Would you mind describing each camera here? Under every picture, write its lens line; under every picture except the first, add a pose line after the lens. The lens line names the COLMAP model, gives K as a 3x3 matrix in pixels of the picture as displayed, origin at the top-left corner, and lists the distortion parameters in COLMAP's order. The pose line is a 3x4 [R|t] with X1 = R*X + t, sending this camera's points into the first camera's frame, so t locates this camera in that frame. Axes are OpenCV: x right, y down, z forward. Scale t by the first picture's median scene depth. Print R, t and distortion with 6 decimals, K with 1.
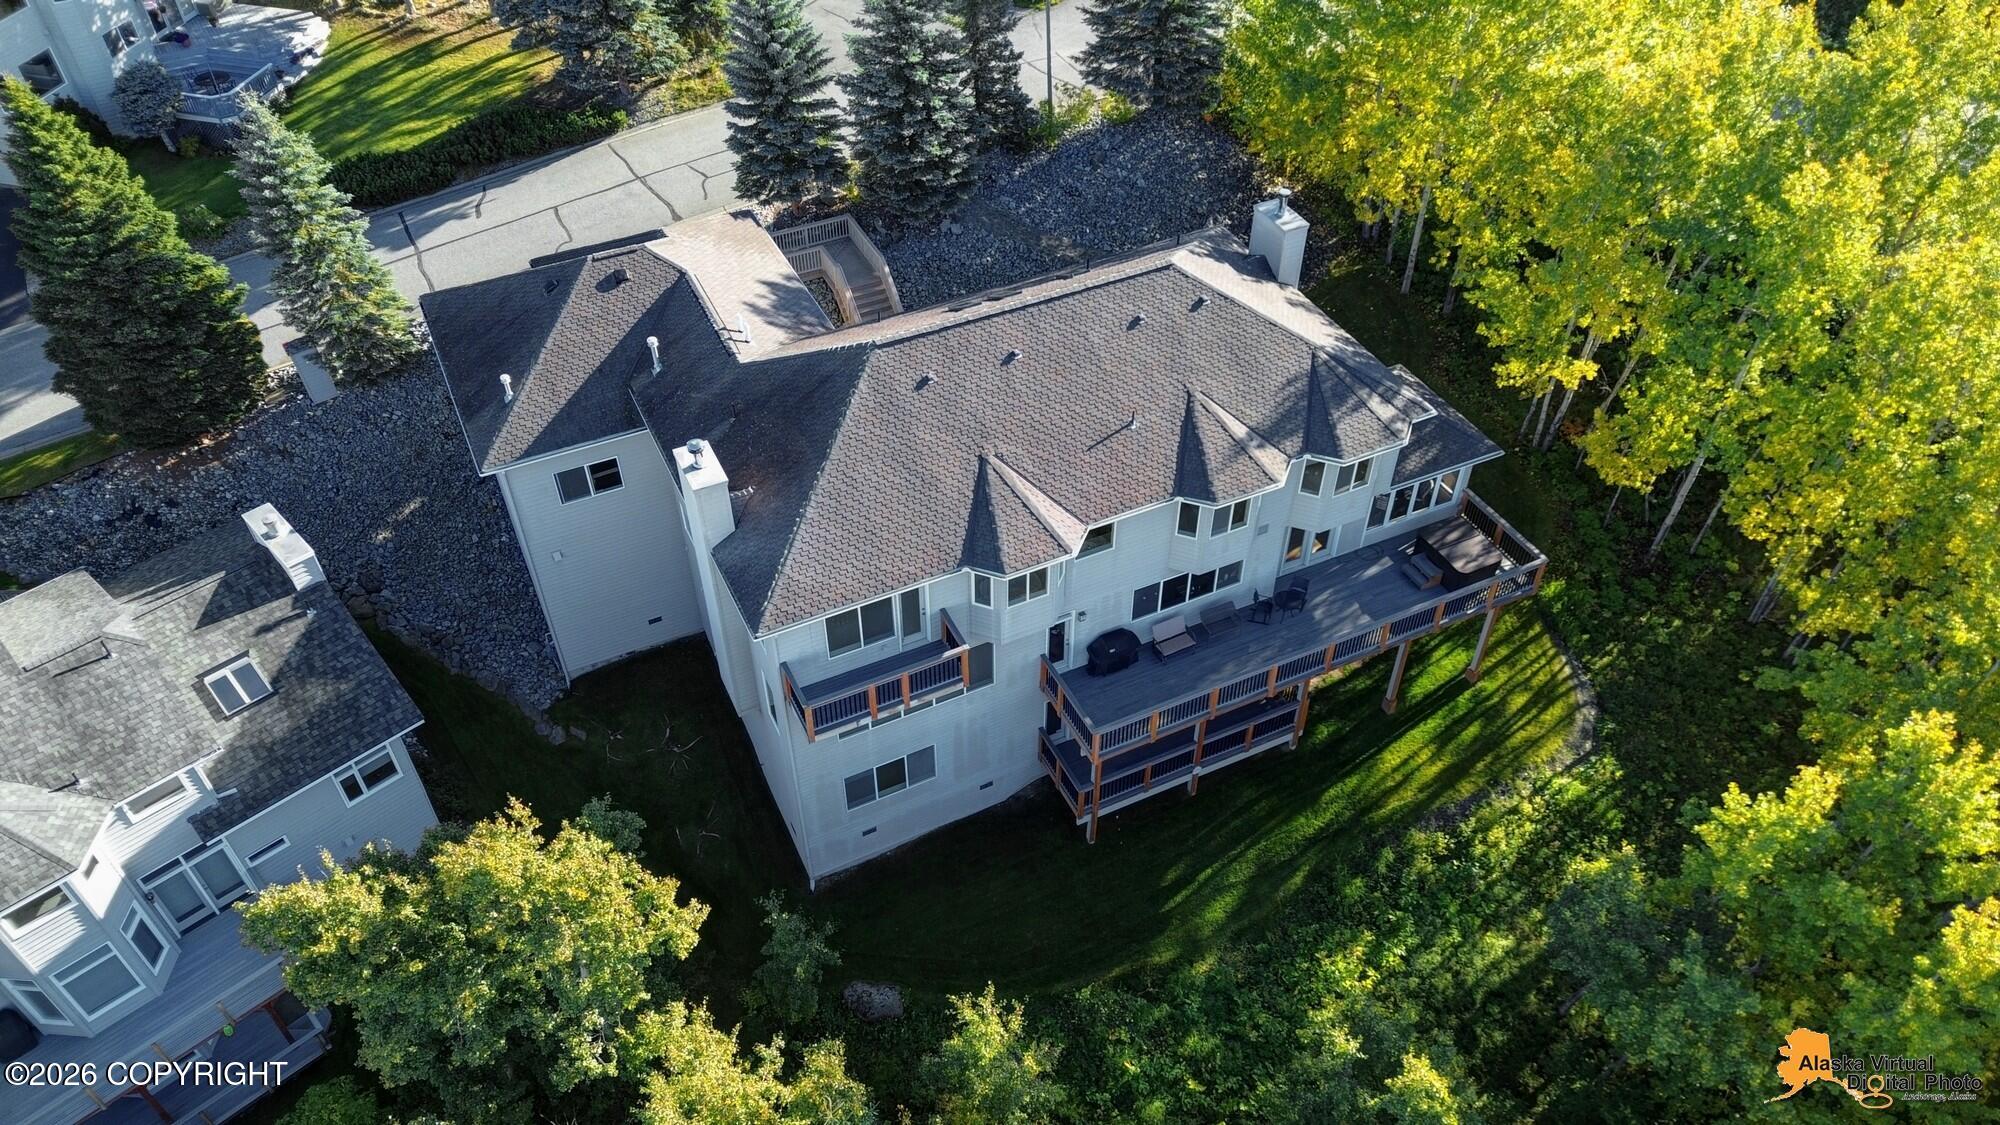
lens RADIAL K [[1392.2, 0, 991.9], [0, 1392.2, 570.7], [0, 0, 1]] dist [0.040330, -0.017775]
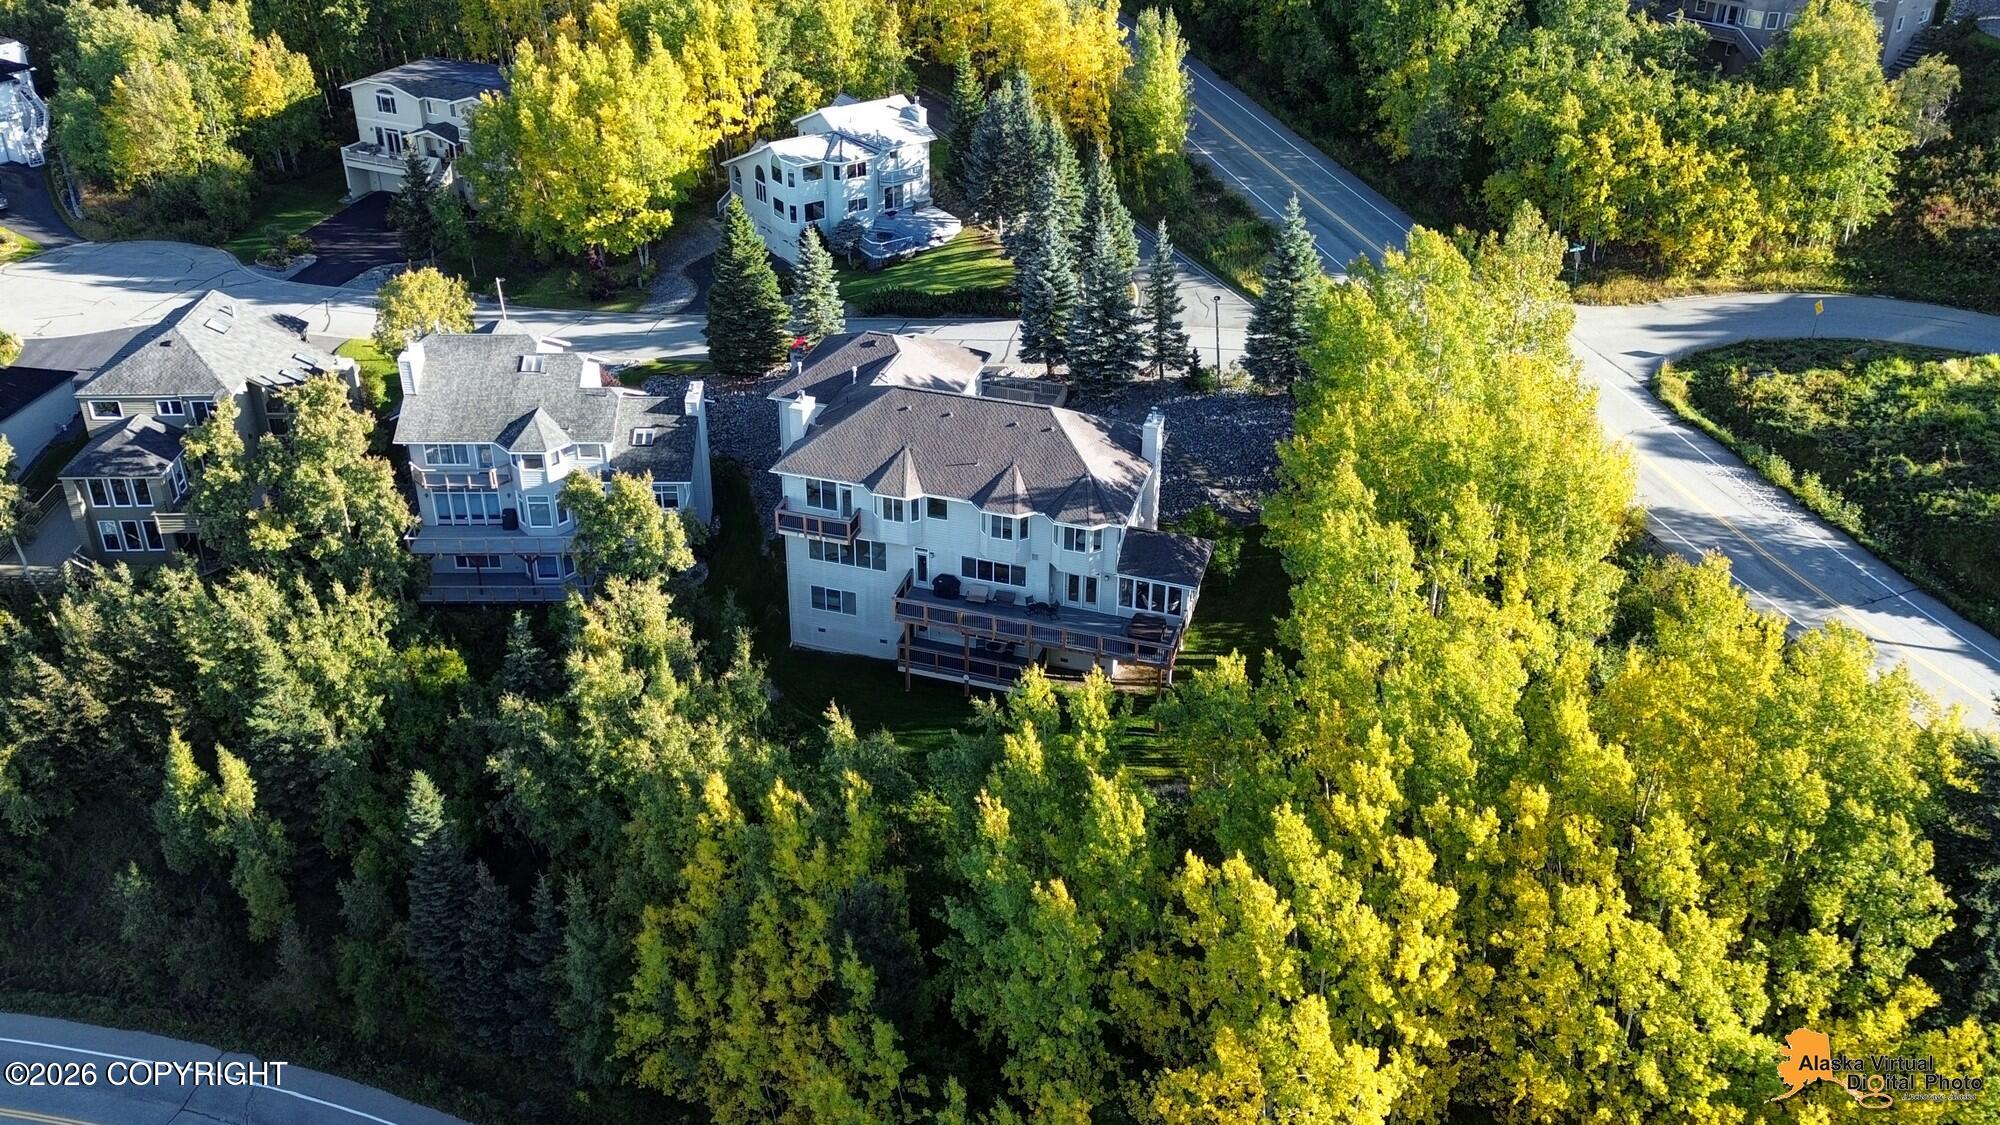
lens RADIAL K [[1657.3, 0, 1001.8], [0, 1657.3, 564.9], [0, 0, 1]] dist [0.047788, -0.008657]
pose [[0.719452, 0.356796, -0.595891, 1.470185], [-0.483783, 0.873035, -0.061360, 0.134292], [0.498340, 0.332427, 0.800718, -0.767086]]
